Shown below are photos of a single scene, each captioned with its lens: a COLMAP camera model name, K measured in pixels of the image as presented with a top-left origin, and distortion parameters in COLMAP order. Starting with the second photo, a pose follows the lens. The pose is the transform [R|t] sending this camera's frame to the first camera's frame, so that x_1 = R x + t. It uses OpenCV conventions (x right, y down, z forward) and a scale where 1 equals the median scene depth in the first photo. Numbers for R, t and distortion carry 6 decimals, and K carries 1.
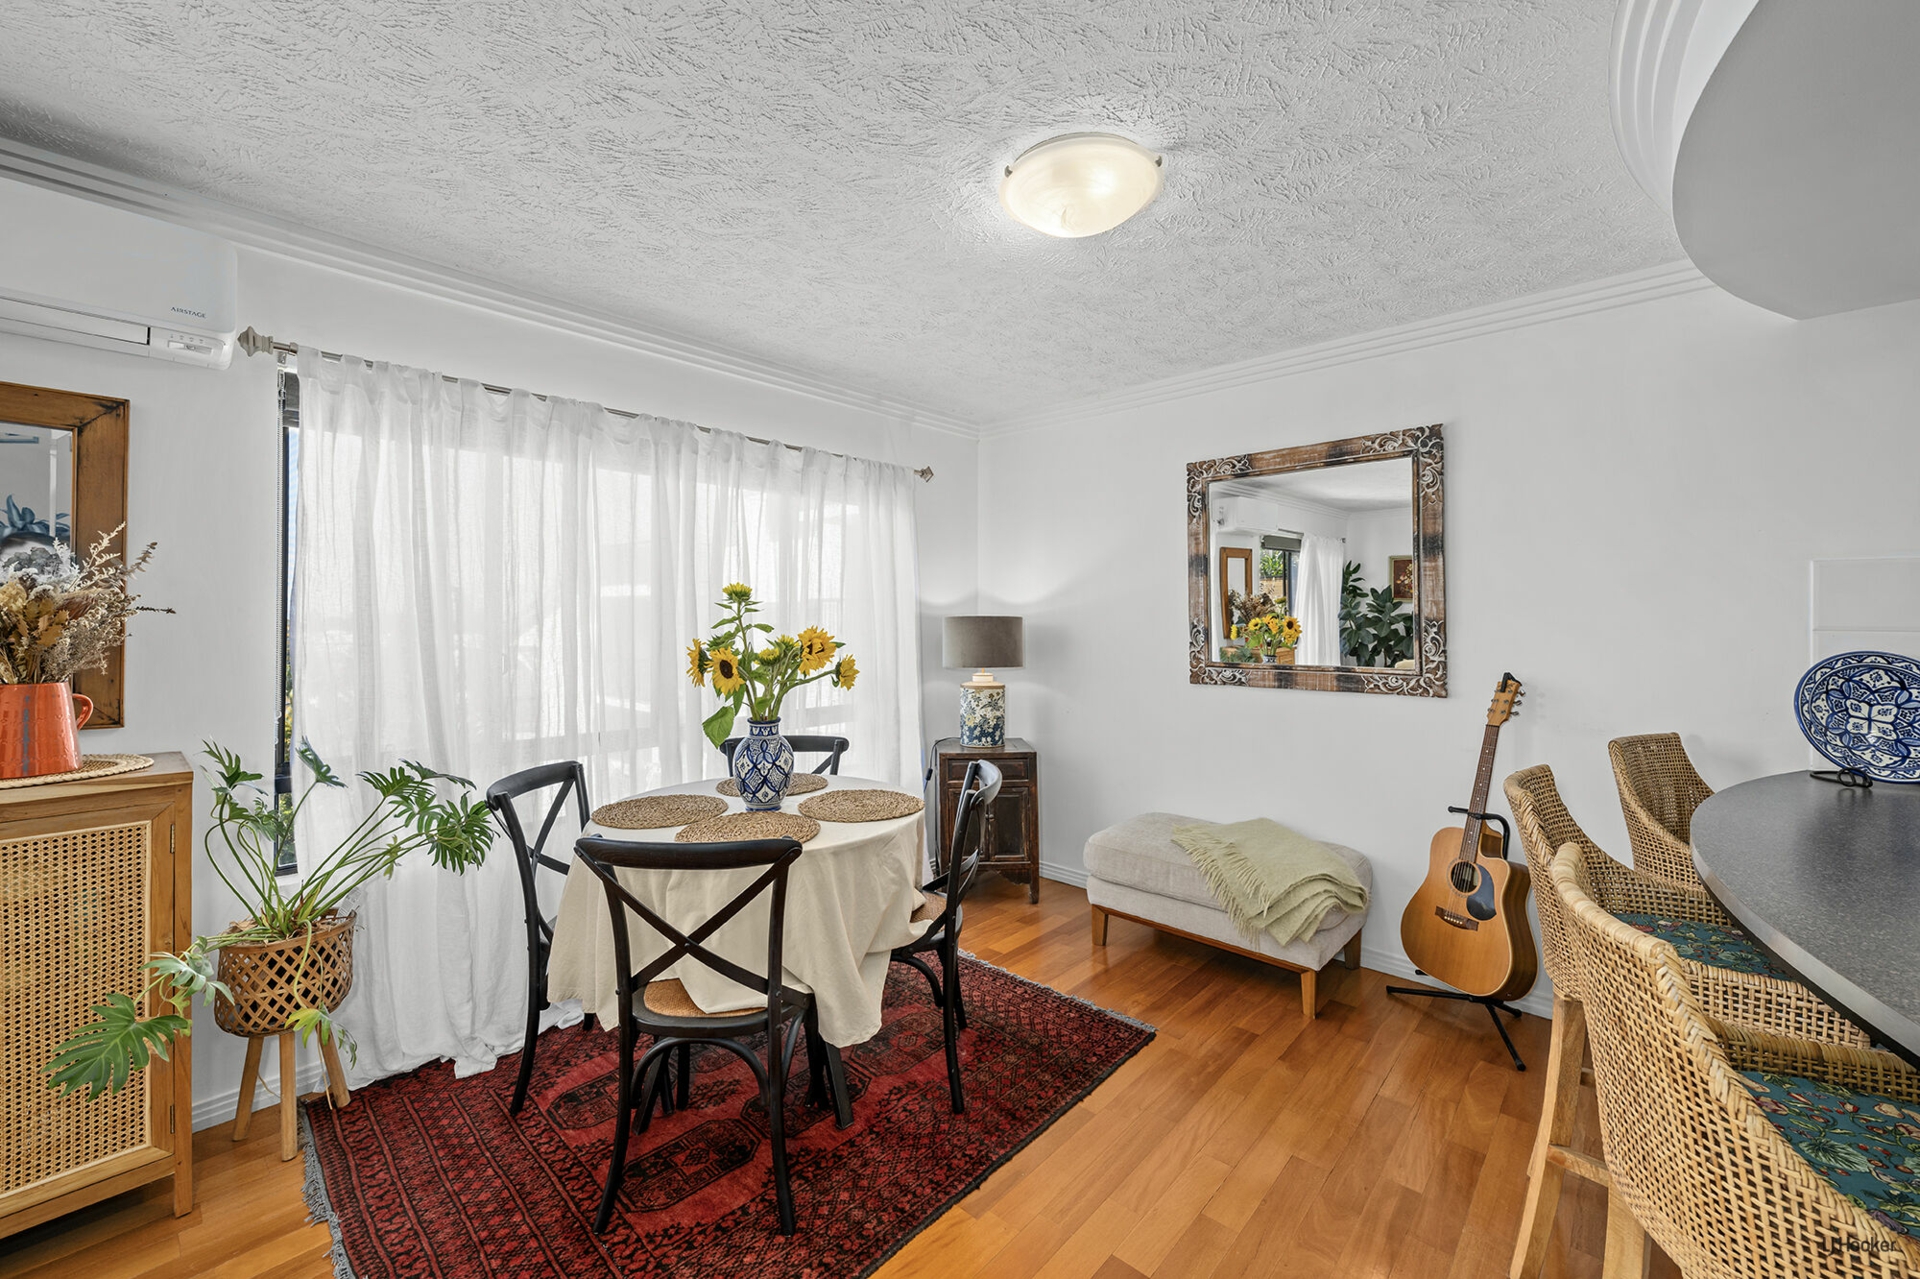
lens RADIAL K [[767.6, 0, 970.3], [0, 767.6, 611.1], [0, 0, 1]] dist [0.001454, -0.000198]
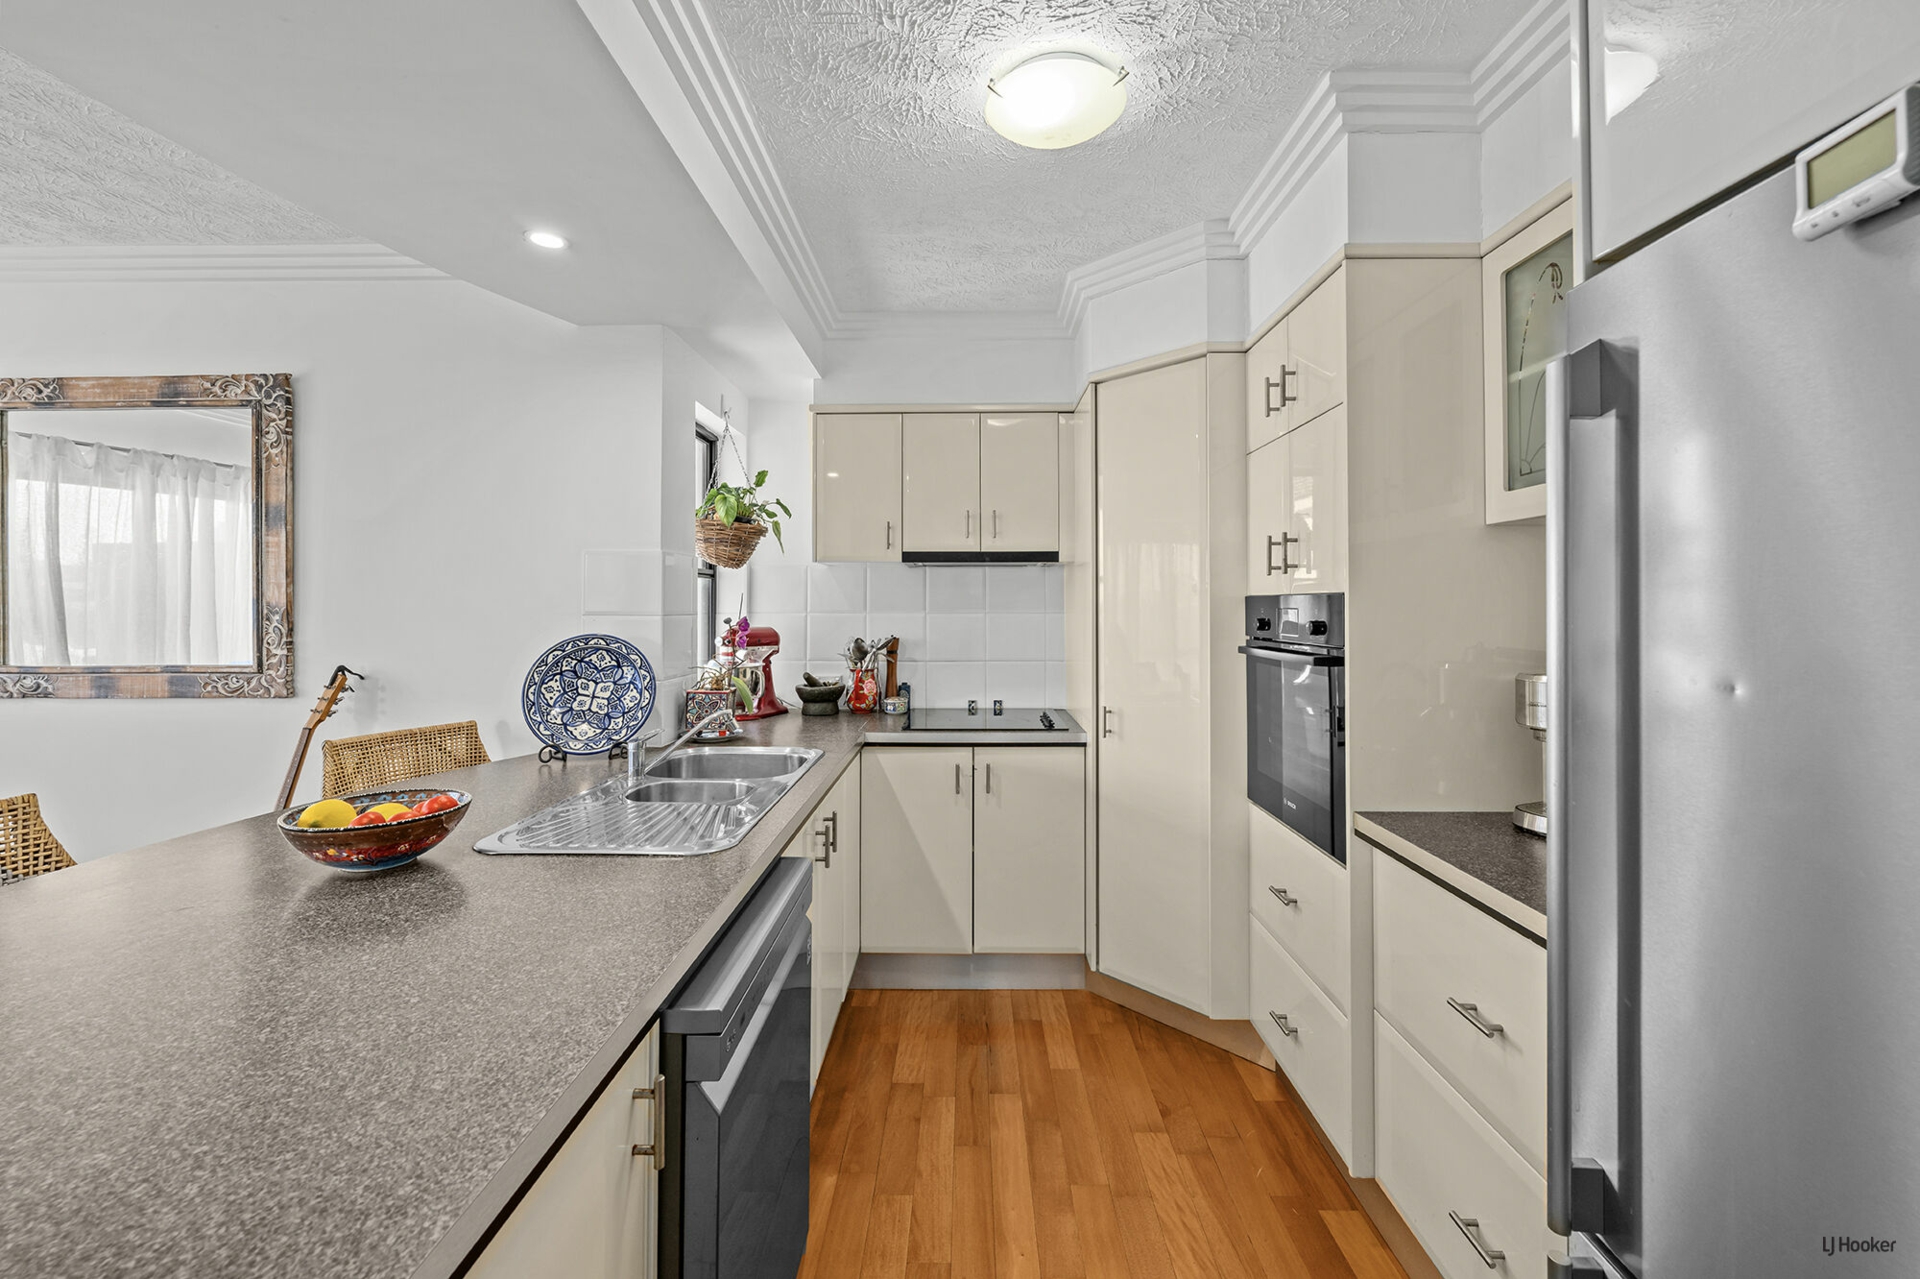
lens RADIAL K [[759.0, 0, 949.0], [0, 759.0, 628.0], [0, 0, 1]] dist [0.002072, -0.000024]
pose [[0.765570, -0.017916, 0.643104, 0.631964], [-0.005183, 0.999408, 0.034012, 0.002922], [-0.643332, -0.029372, 0.765024, -0.111767]]
